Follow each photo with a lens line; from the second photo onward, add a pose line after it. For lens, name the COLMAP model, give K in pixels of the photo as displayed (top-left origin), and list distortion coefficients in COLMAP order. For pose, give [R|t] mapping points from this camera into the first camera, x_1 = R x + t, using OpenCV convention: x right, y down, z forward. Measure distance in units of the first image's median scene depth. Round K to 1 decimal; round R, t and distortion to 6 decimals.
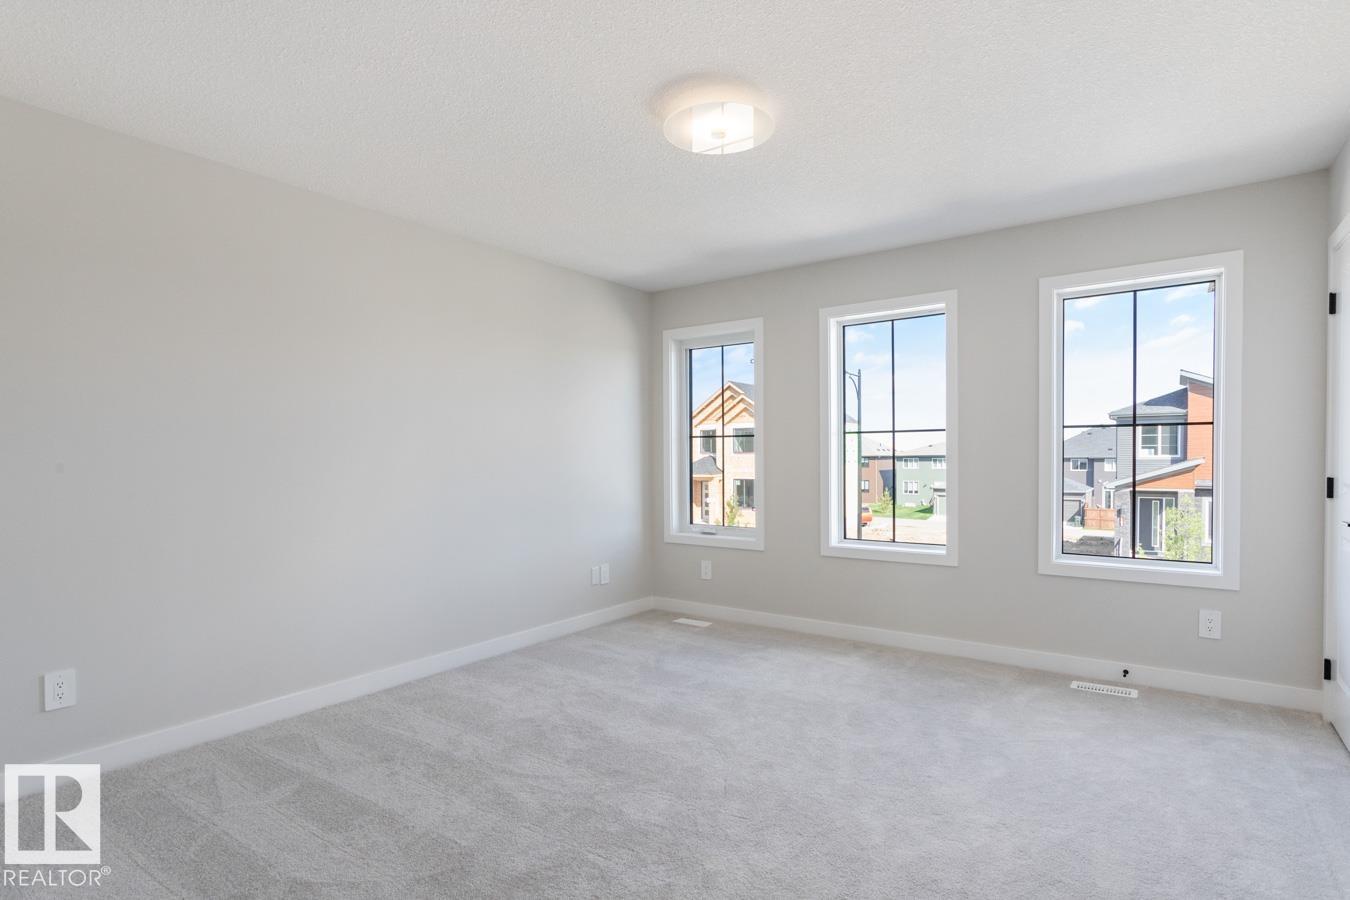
lens RADIAL K [[686.8, 0, 679.3], [0, 686.8, 454.9], [0, 0, 1]] dist [0.004665, 0.001043]
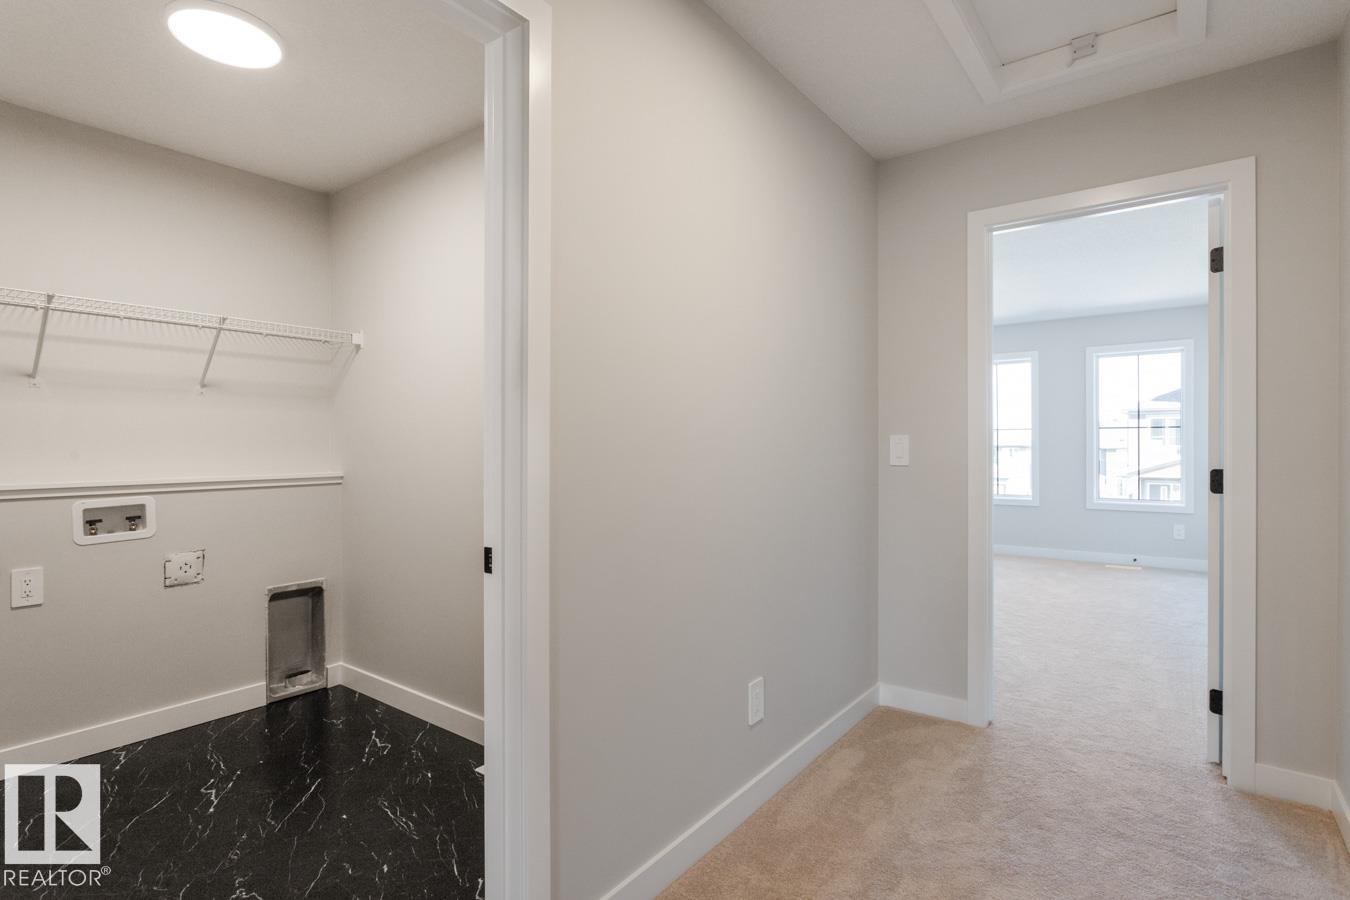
lens RADIAL K [[686.8, 0, 675.0], [0, 686.8, 448.5], [0, 0, 1]] dist [0.004665, 0.001043]
pose [[0.999870, -0.004315, -0.015539, -0.546844], [0.004334, 0.999990, 0.001232, 0.004822], [0.015533, -0.001299, 0.999879, -0.852331]]
